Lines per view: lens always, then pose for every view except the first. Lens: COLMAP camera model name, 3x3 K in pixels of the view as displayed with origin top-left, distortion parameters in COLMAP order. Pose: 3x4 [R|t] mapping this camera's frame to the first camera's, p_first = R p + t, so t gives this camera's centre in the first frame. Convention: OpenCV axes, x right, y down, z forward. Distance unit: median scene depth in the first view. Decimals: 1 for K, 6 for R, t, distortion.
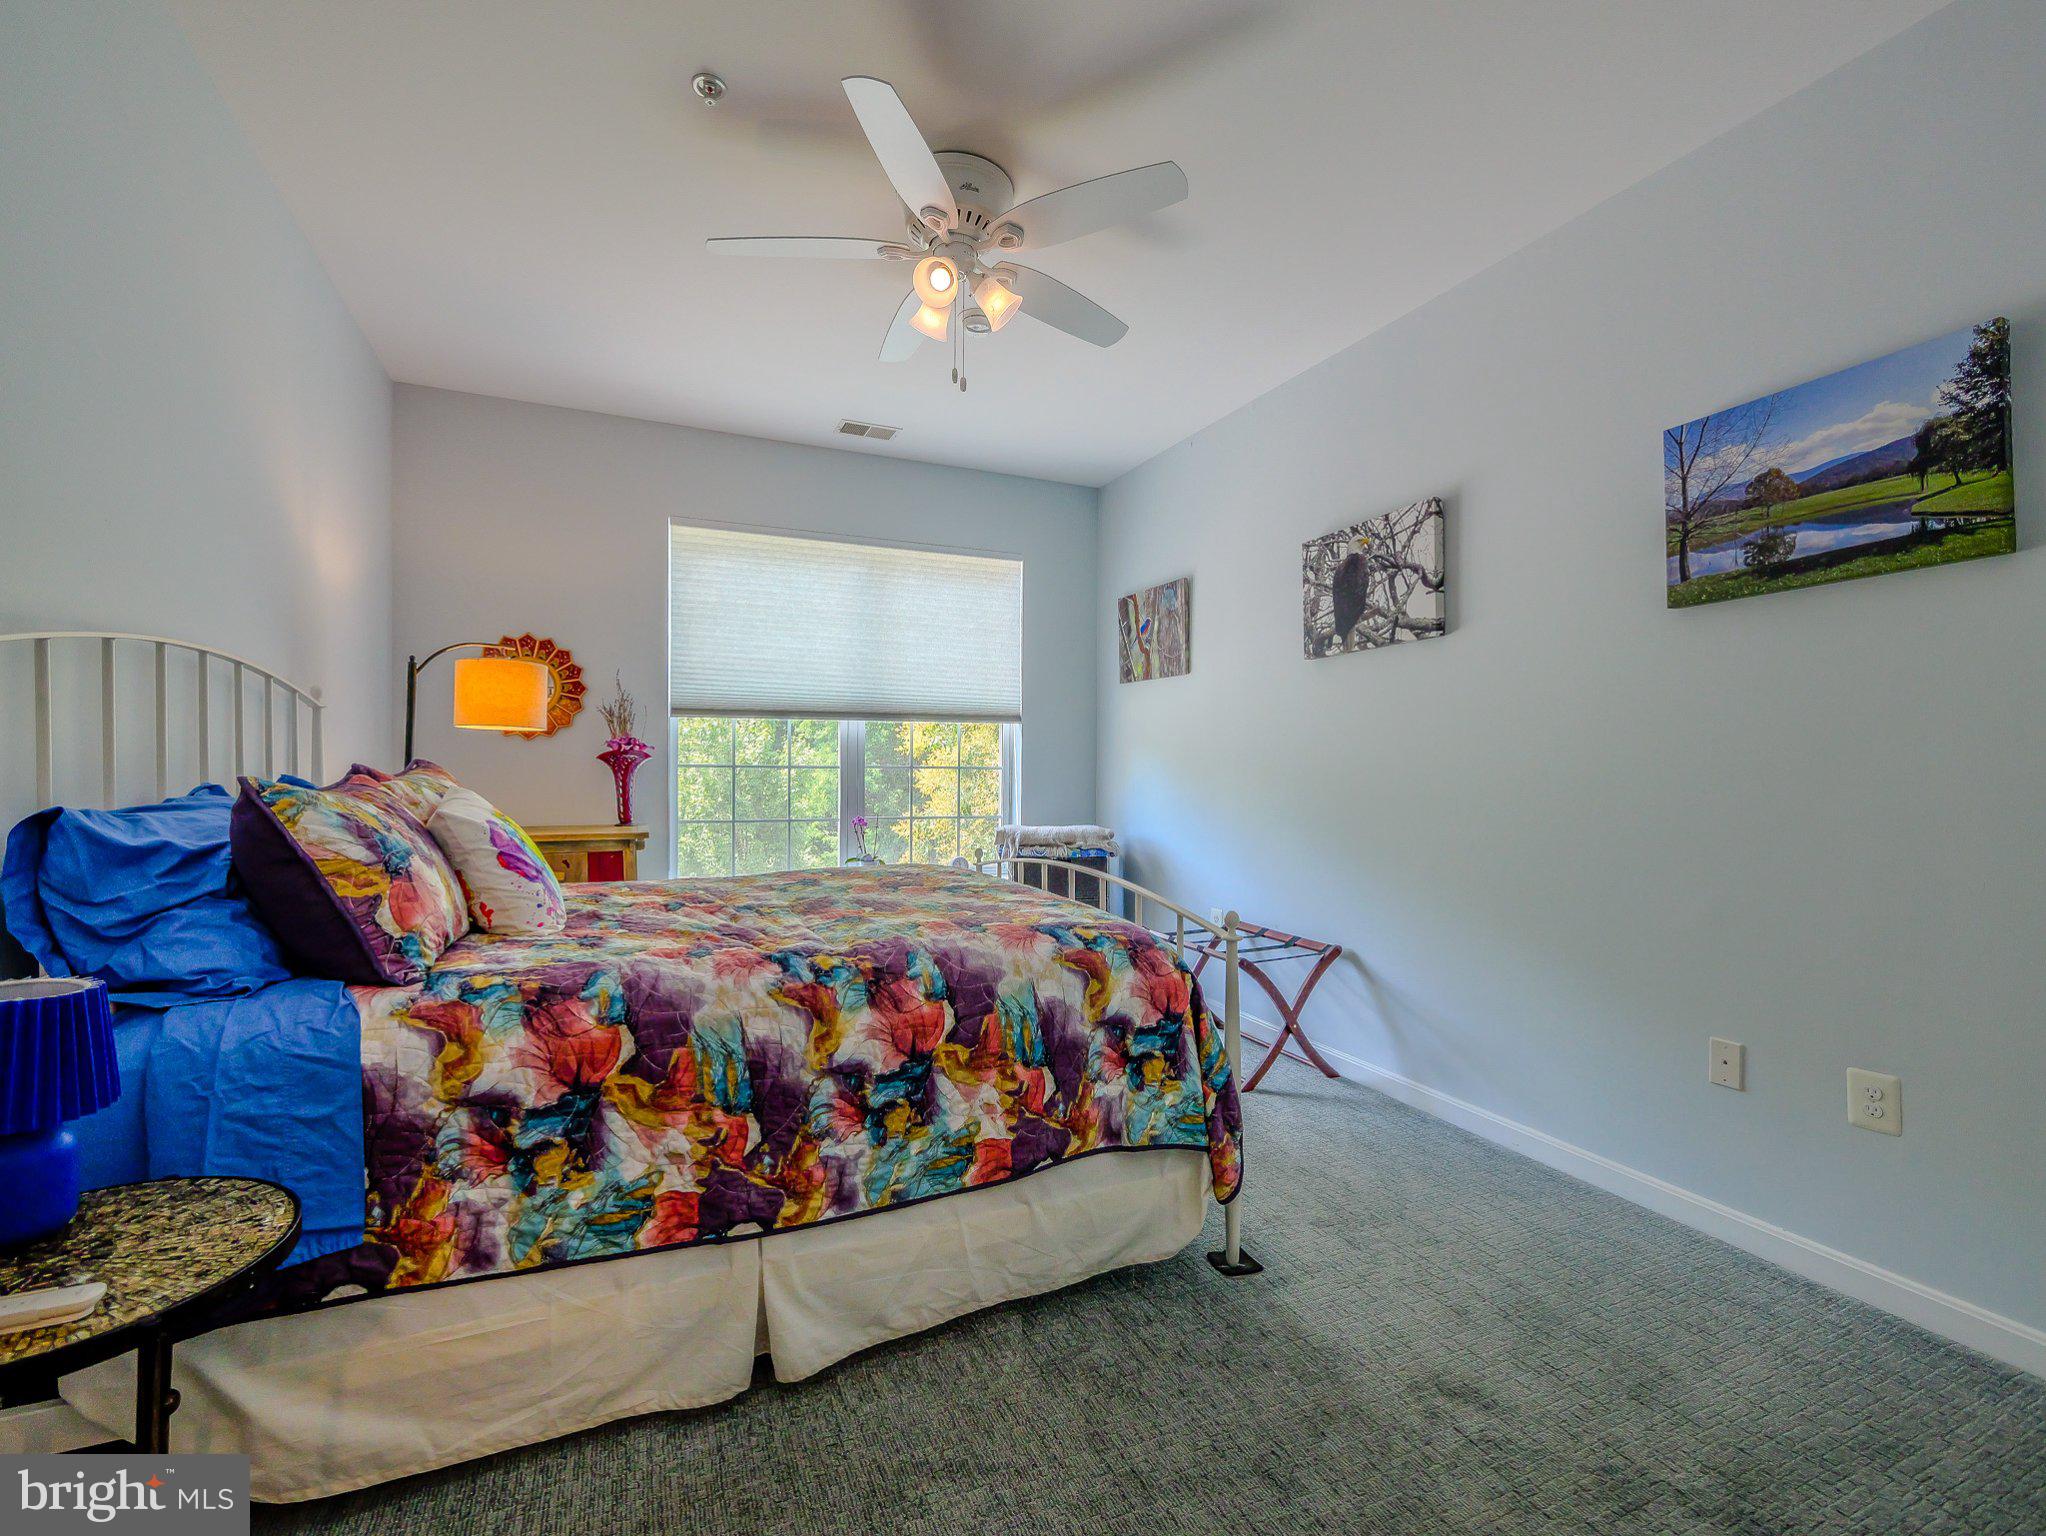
lens RADIAL K [[870.8, 0, 1024.6], [0, 870.8, 759.3], [0, 0, 1]] dist [-0.003394, -0.000117]
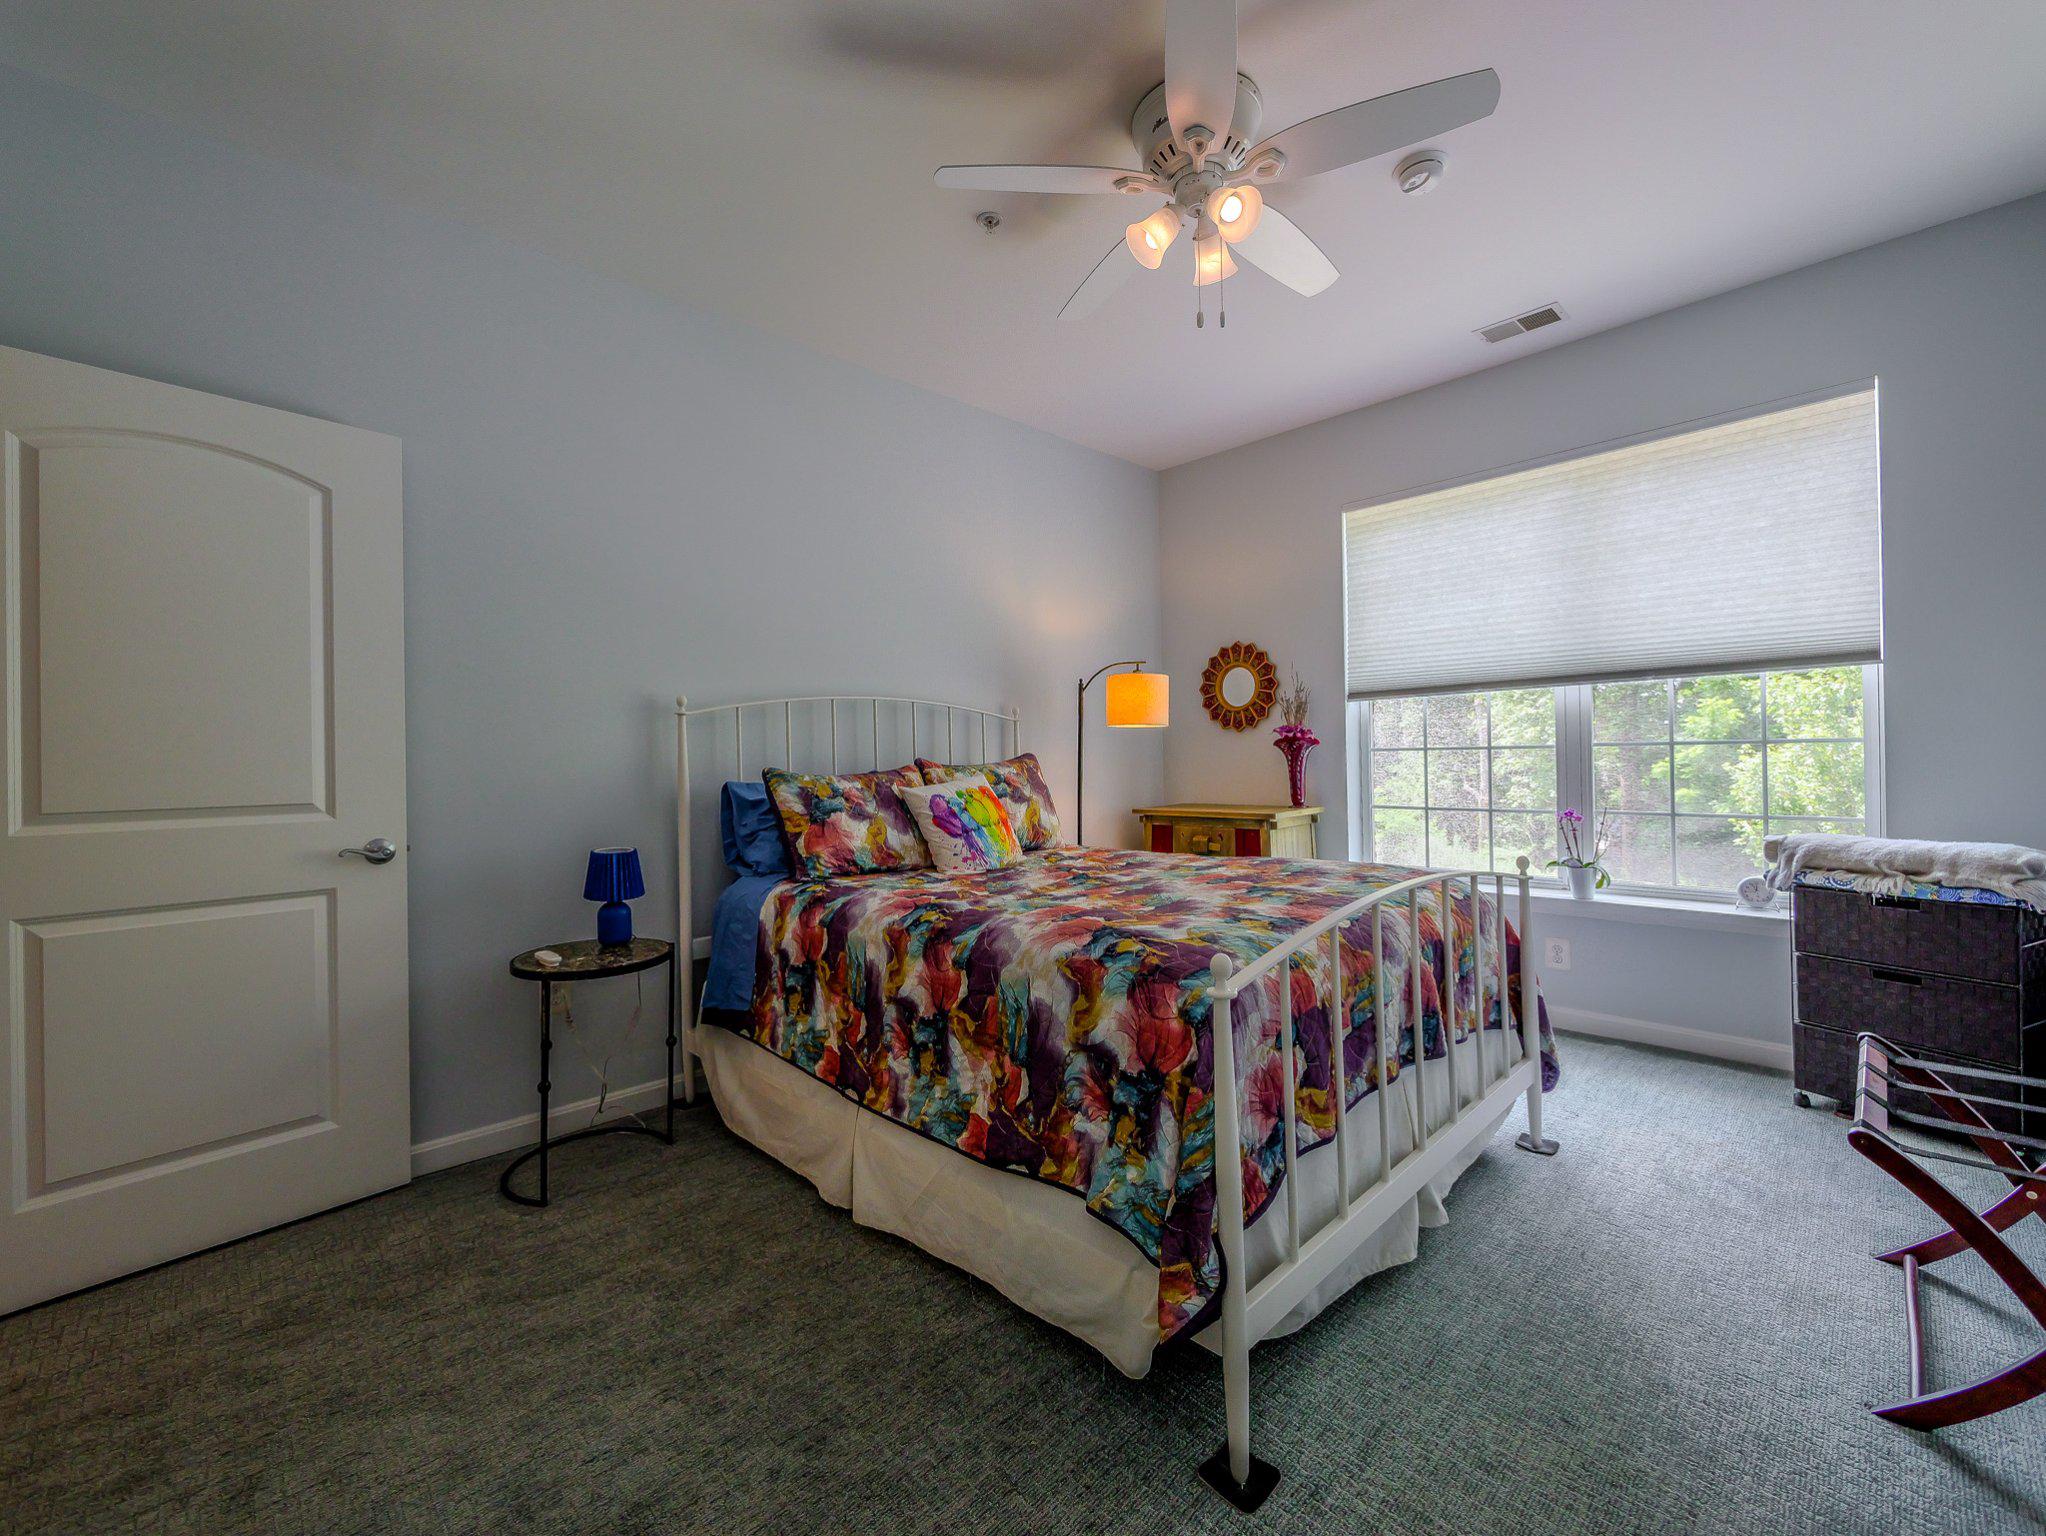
lens RADIAL K [[860.9, 0, 1021.4], [0, 860.9, 742.0], [0, 0, 1]] dist [-0.007791, -0.000157]
pose [[0.336914, -0.032191, -0.940985, 0.932069], [0.030812, 0.999257, -0.023153, 0.020469], [0.941031, -0.021194, 0.337655, 0.702304]]
